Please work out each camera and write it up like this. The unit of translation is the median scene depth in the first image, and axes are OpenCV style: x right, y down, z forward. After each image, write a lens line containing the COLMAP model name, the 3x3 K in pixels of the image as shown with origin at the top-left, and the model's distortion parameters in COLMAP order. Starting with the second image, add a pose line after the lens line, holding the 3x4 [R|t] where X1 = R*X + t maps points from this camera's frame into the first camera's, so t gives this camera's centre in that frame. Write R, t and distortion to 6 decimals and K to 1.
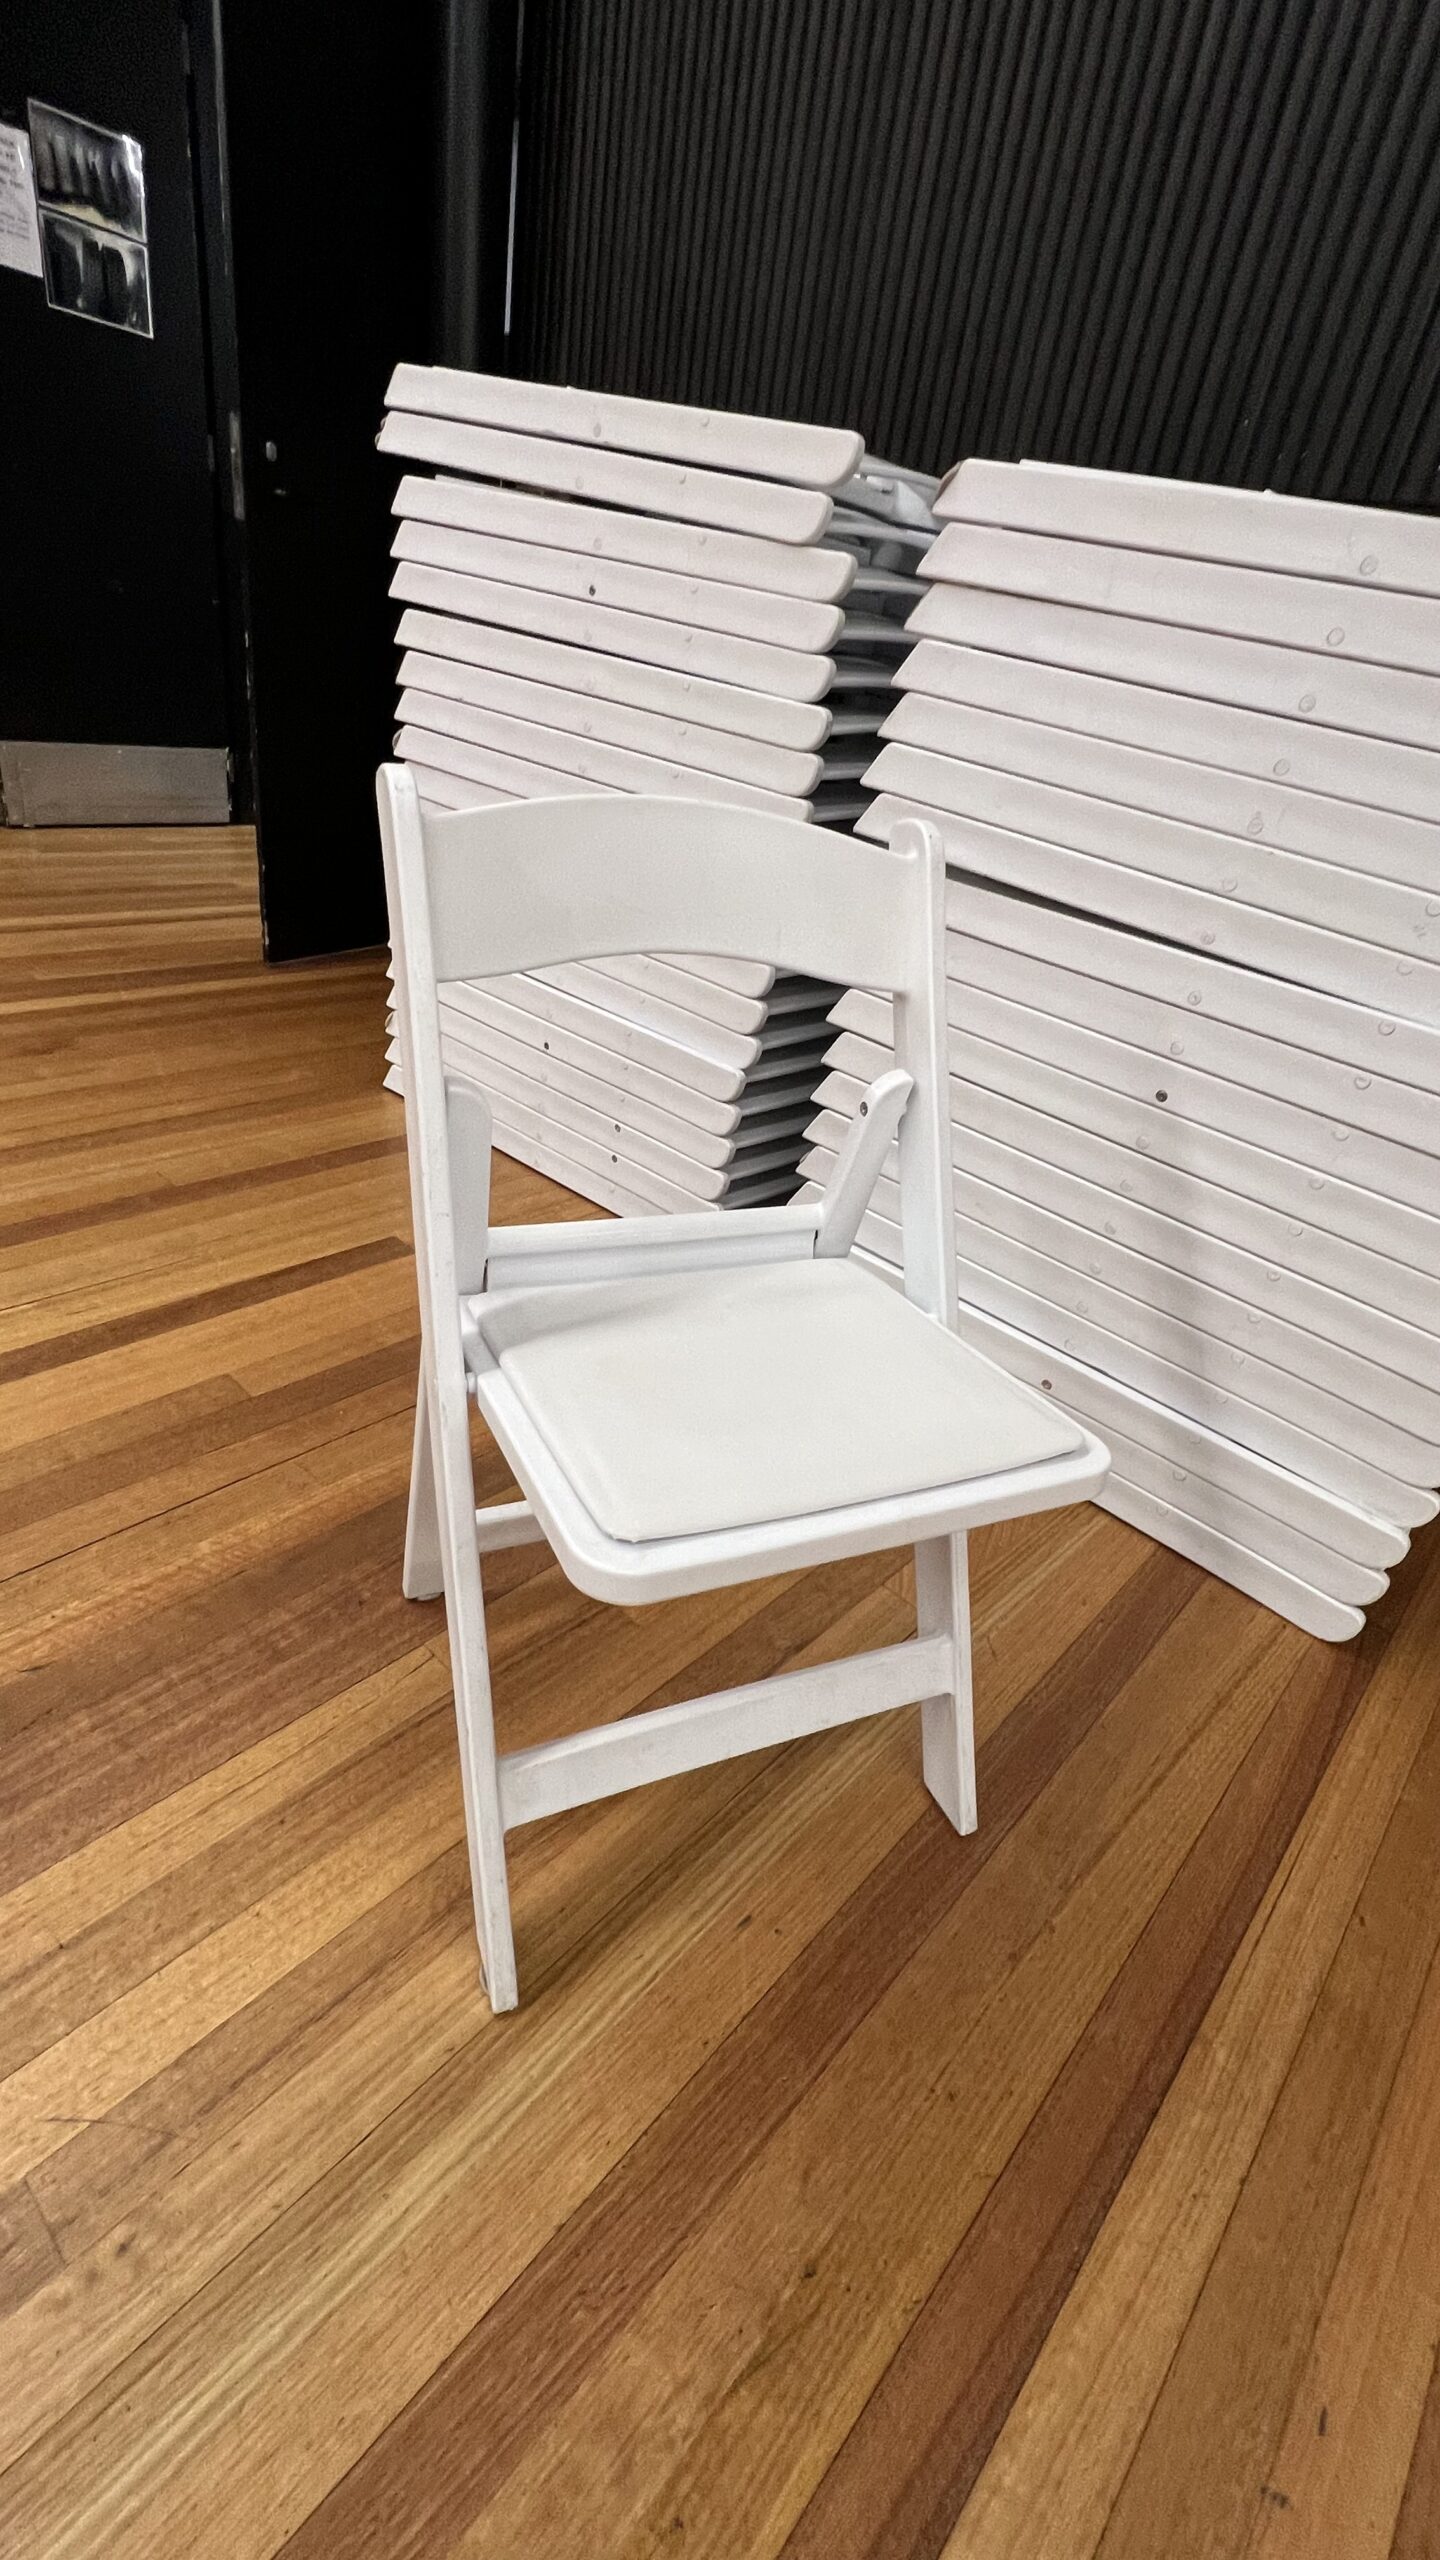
lens RADIAL K [[1138.5, 0, 720.0], [0, 1138.5, 1280.0], [0, 0, 1]] dist [-0.000608, 0.000795]
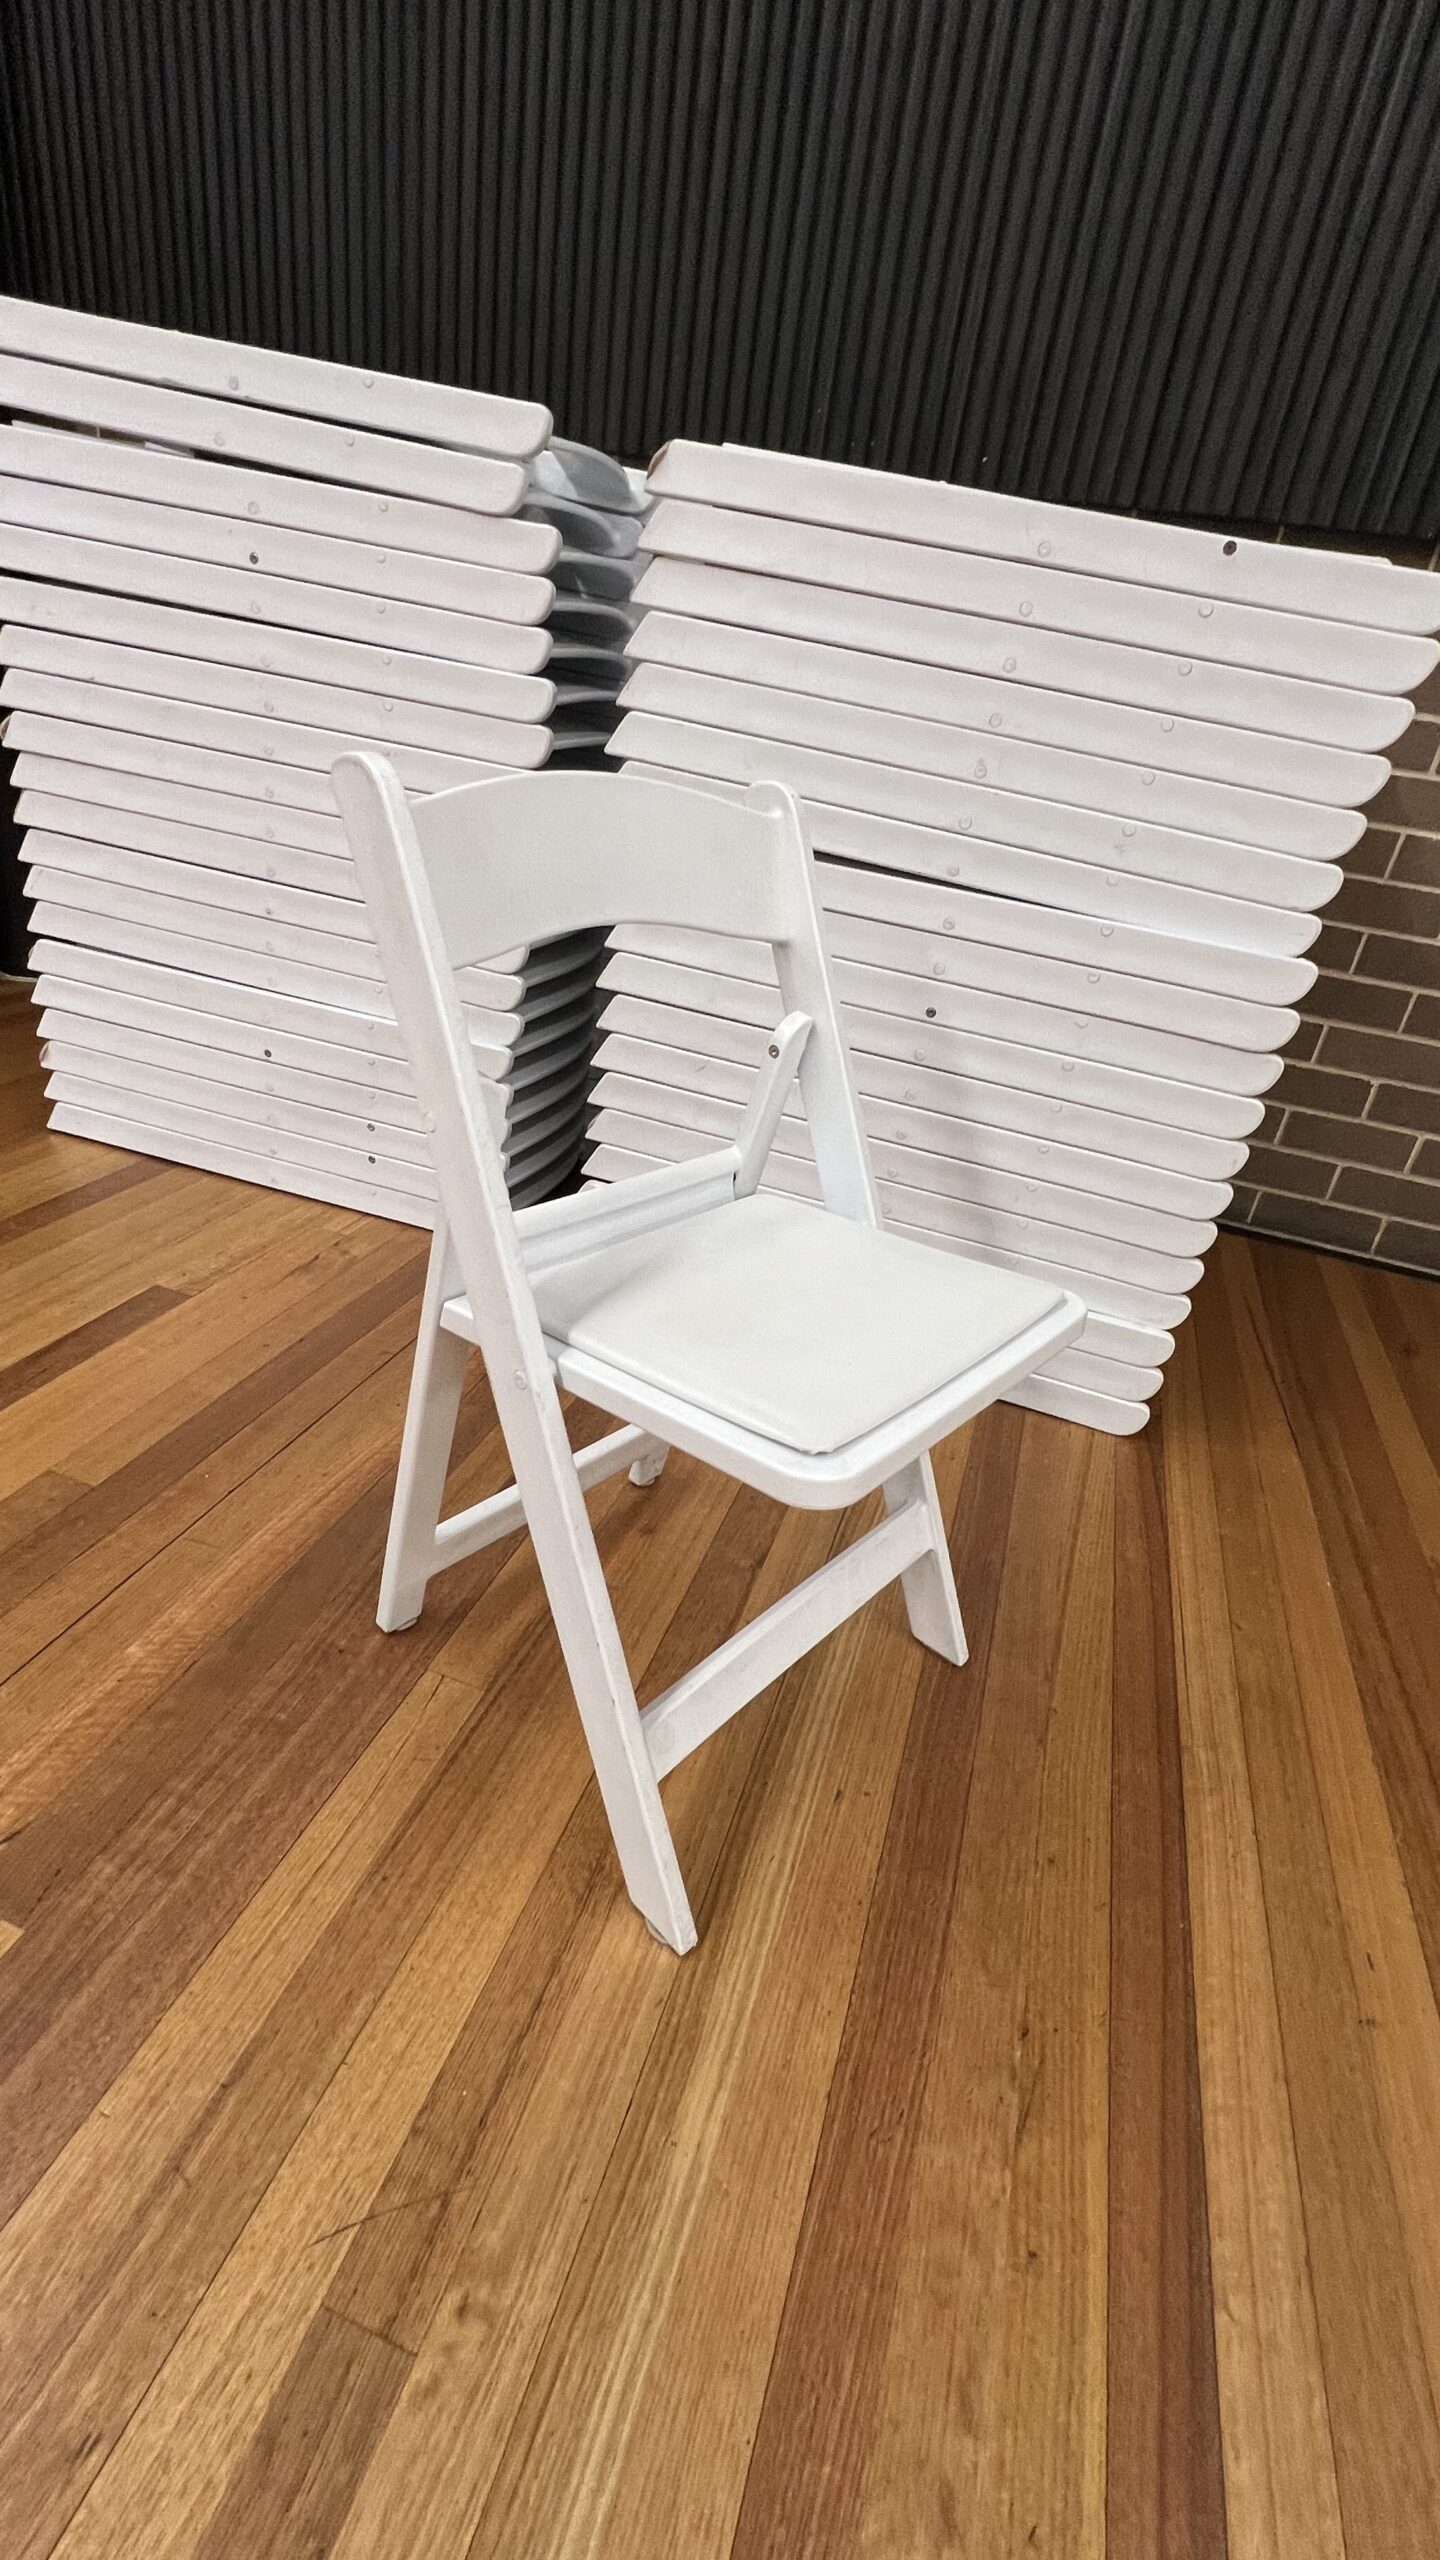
lens RADIAL K [[1138.5, 0, 720.0], [0, 1138.5, 1280.0], [0, 0, 1]] dist [-0.000608, 0.000795]
pose [[0.913054, -0.209937, 0.349656, -0.328884], [0.201486, 0.977601, 0.060823, -0.012647], [-0.354594, 0.014916, 0.934902, 0.004708]]
